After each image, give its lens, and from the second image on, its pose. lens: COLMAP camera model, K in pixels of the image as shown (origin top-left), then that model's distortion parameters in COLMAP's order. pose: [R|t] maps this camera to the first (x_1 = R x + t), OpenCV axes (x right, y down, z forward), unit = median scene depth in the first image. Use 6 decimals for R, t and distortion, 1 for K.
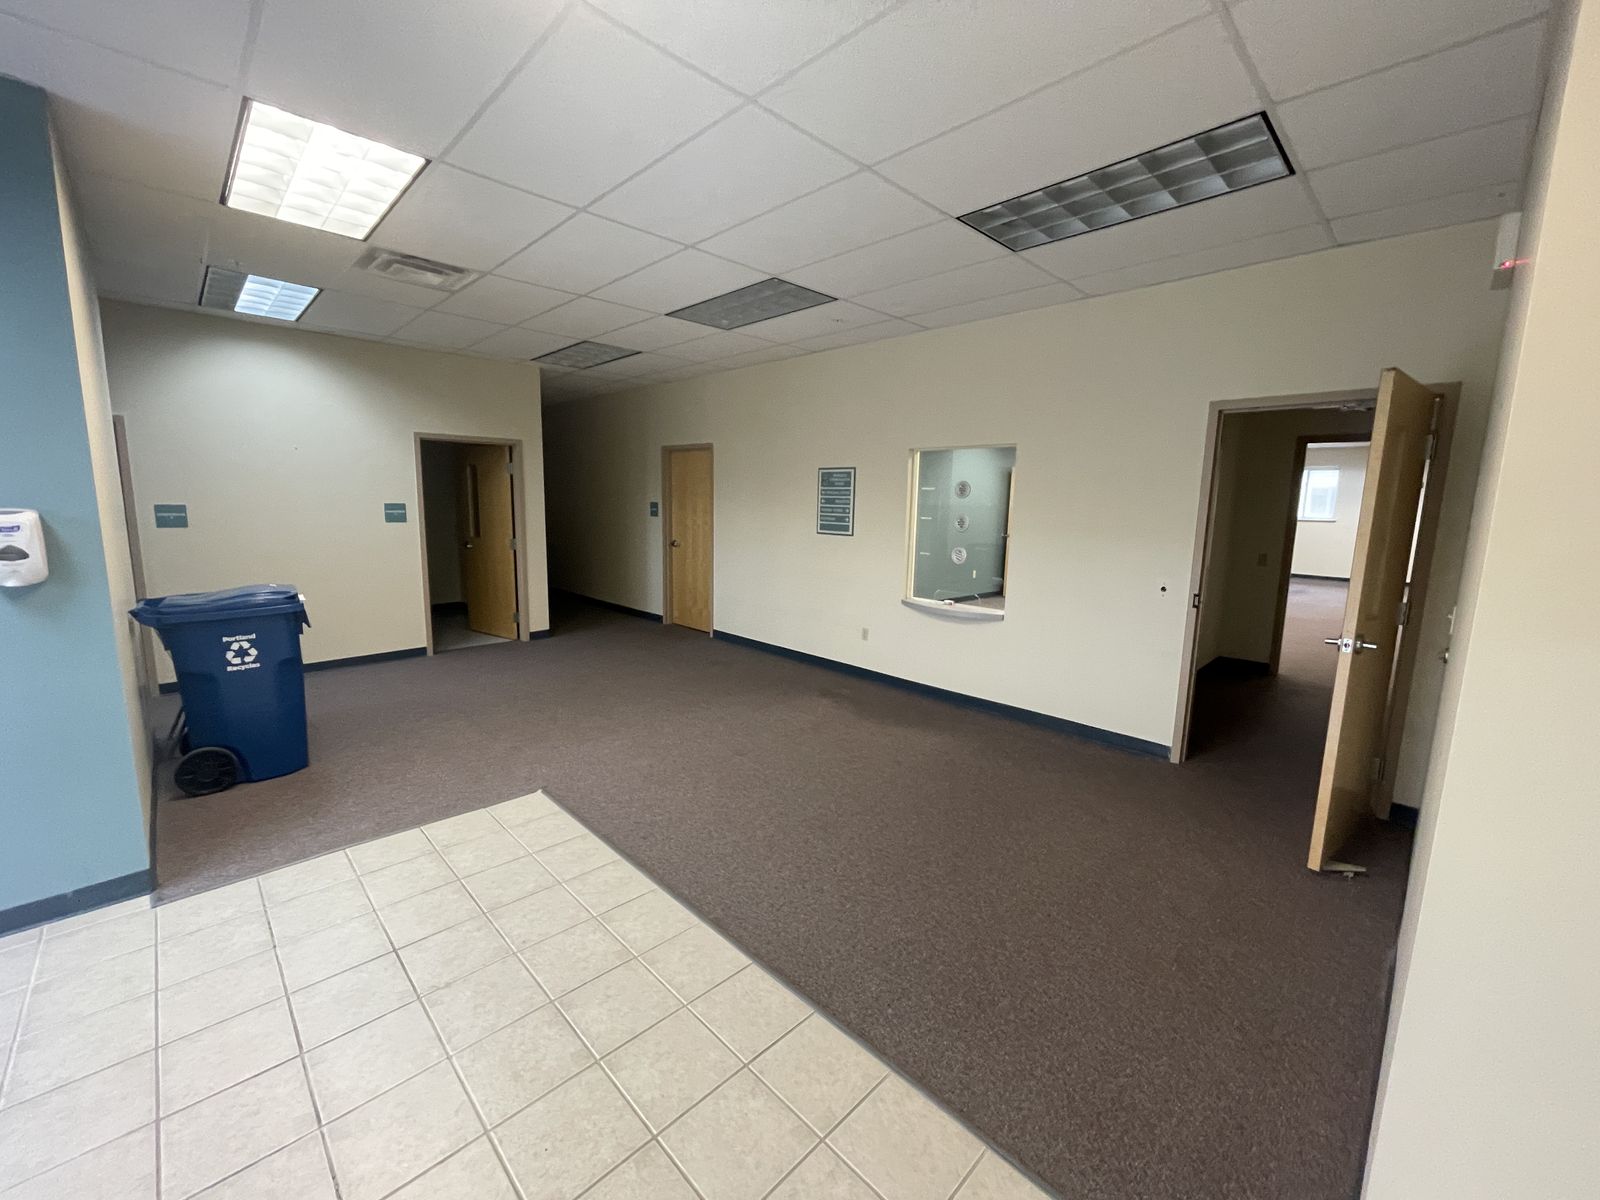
lens RADIAL K [[647.7, 0, 803.8], [0, 647.7, 595.1], [0, 0, 1]] dist [-0.002486, -0.000231]
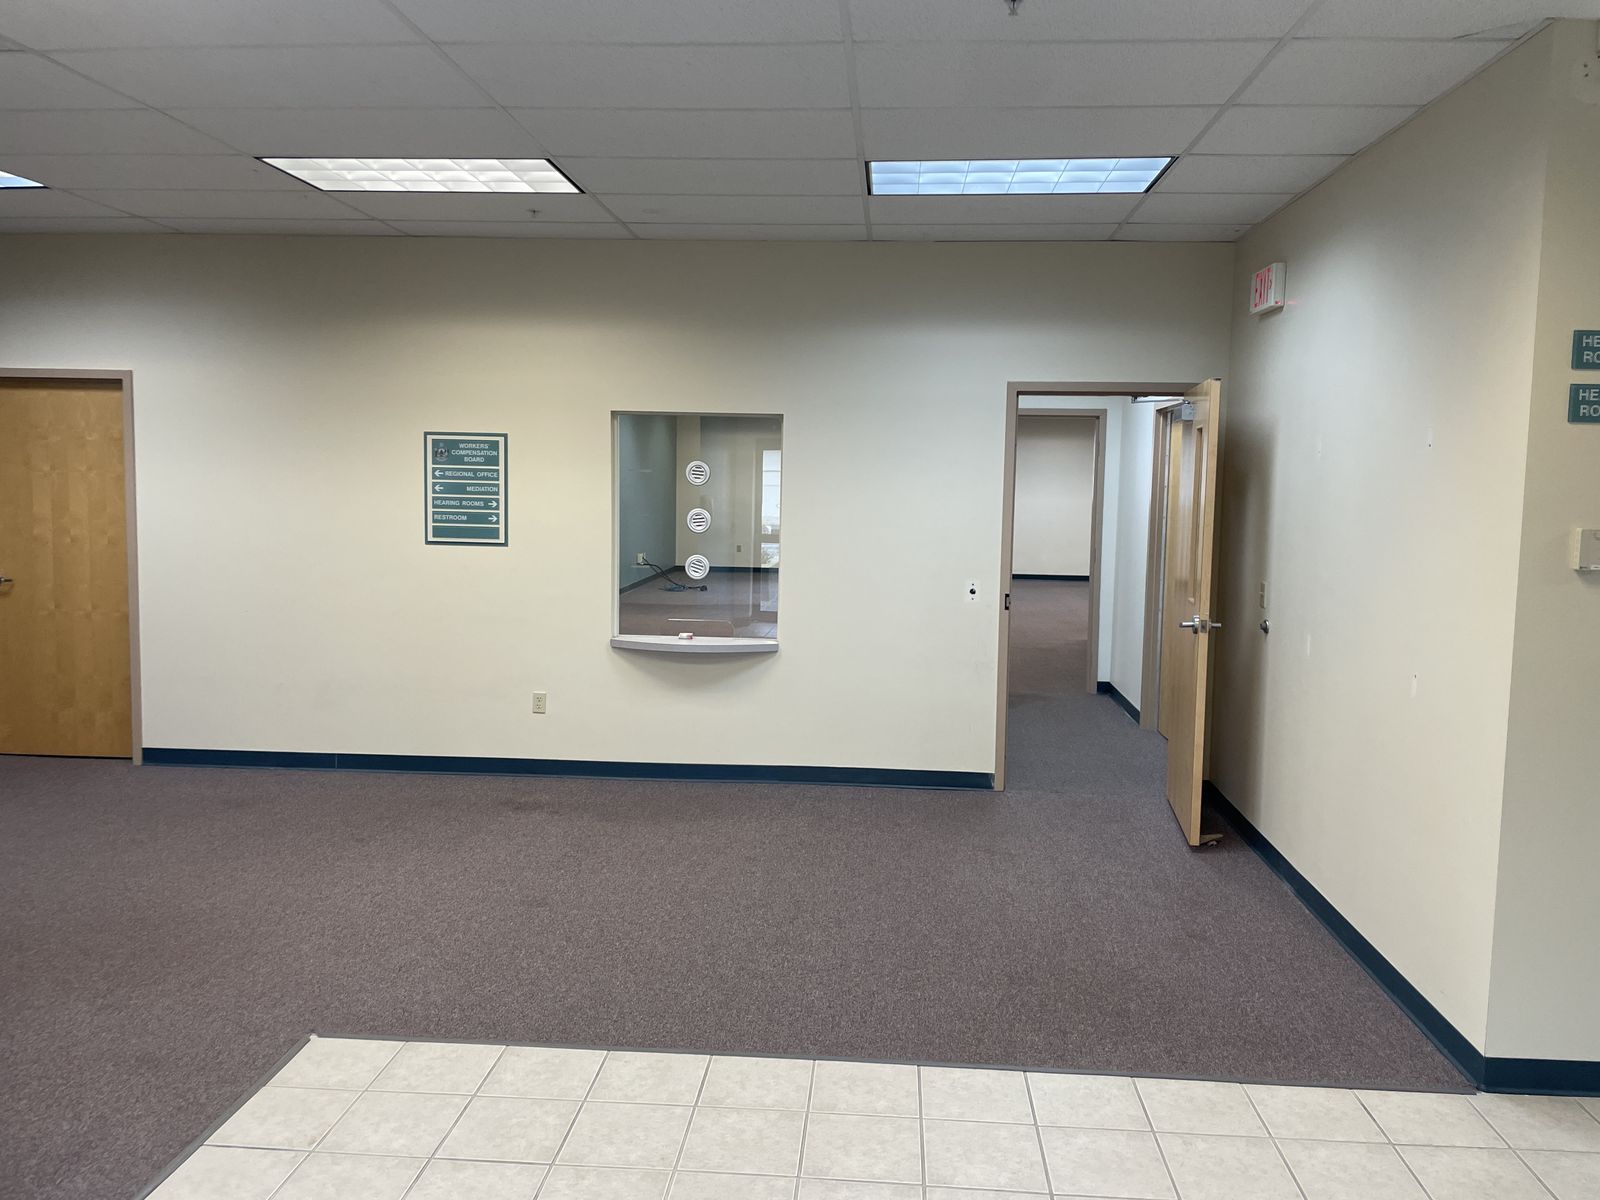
lens RADIAL K [[1208.7, 0, 822.2], [0, 1208.7, 582.7], [0, 0, 1]] dist [0.112207, -0.137739]
pose [[0.741974, -0.063315, 0.667433, -0.478263], [0.094786, 0.995438, -0.010941, -0.015583], [-0.663695, 0.071381, 0.744590, -0.050918]]
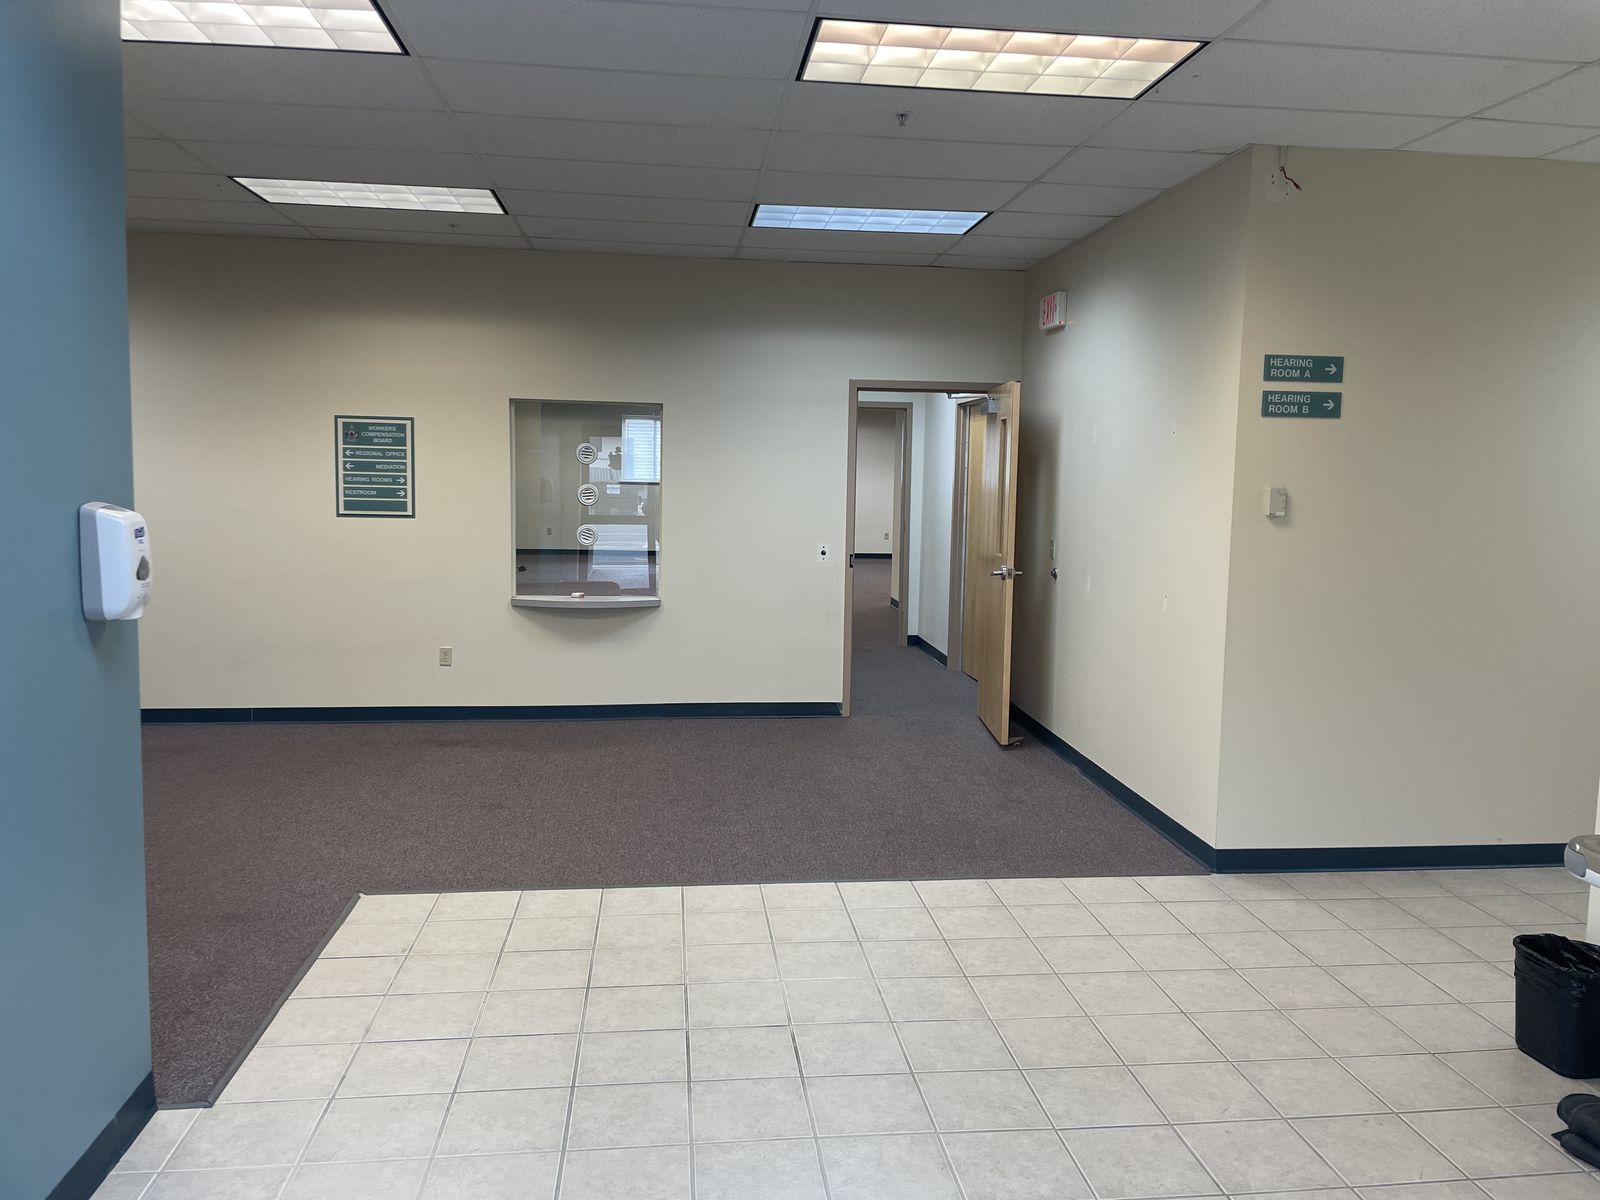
lens RADIAL K [[1208.7, 0, 822.2], [0, 1208.7, 582.7], [0, 0, 1]] dist [0.112207, -0.137739]
pose [[0.602747, -0.080994, 0.793811, -0.707822], [0.110762, 0.993697, 0.017285, 0.003619], [-0.790208, 0.077506, 0.607918, -0.127652]]
